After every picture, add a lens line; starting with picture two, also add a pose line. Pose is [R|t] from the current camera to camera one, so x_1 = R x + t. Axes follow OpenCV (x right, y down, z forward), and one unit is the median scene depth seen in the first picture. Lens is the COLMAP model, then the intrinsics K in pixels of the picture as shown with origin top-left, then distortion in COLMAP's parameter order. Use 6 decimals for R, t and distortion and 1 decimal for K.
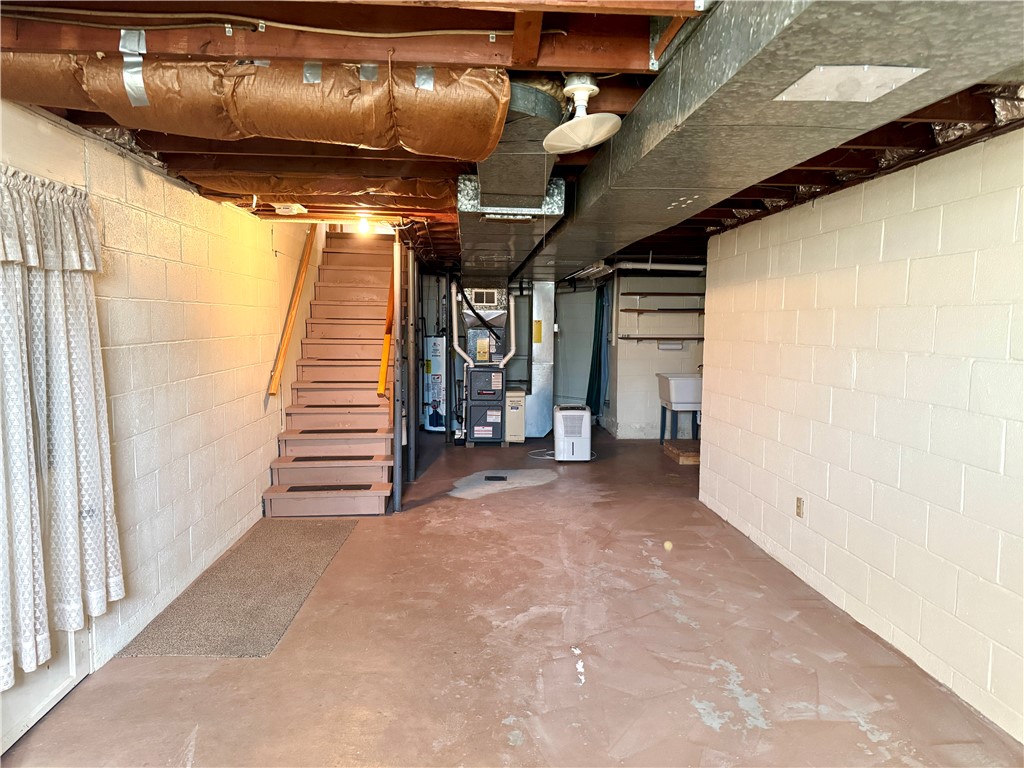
lens RADIAL K [[730.8, 0, 513.7], [0, 730.8, 385.7], [0, 0, 1]] dist [0.072045, -0.080105]
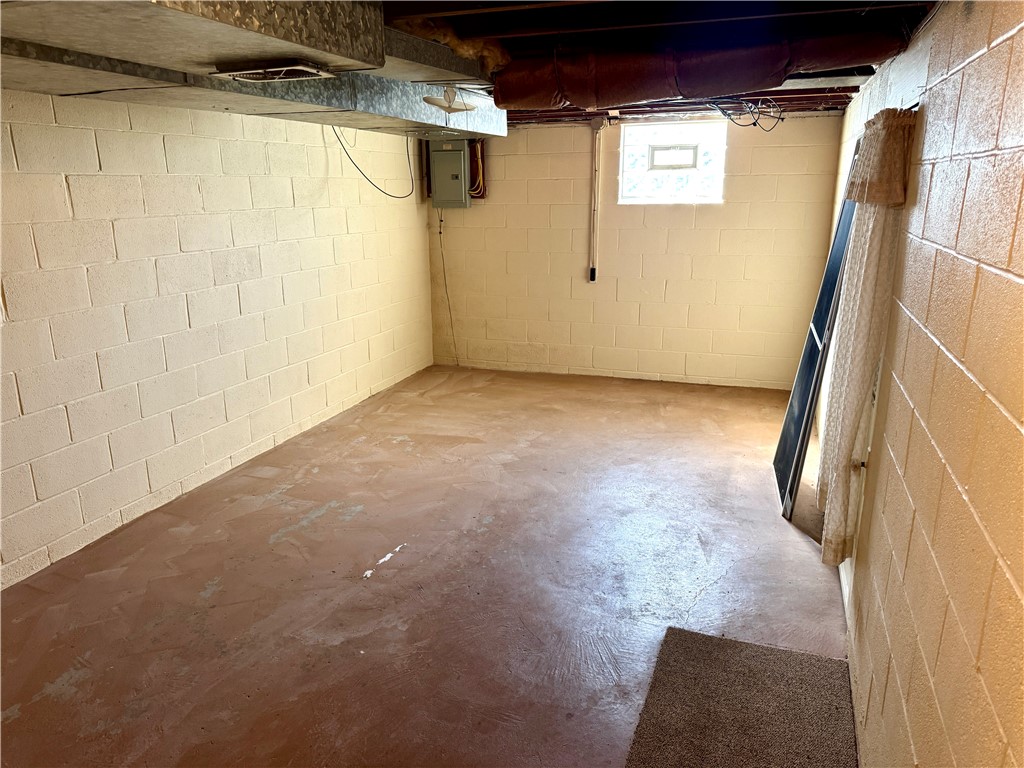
lens RADIAL K [[730.8, 0, 512.2], [0, 730.8, 385.9], [0, 0, 1]] dist [0.072045, -0.080105]
pose [[-0.917426, -0.110523, 0.382248, -0.468840], [0.030470, 0.938315, 0.344435, -0.234252], [-0.396737, 0.327641, -0.857468, 1.750358]]
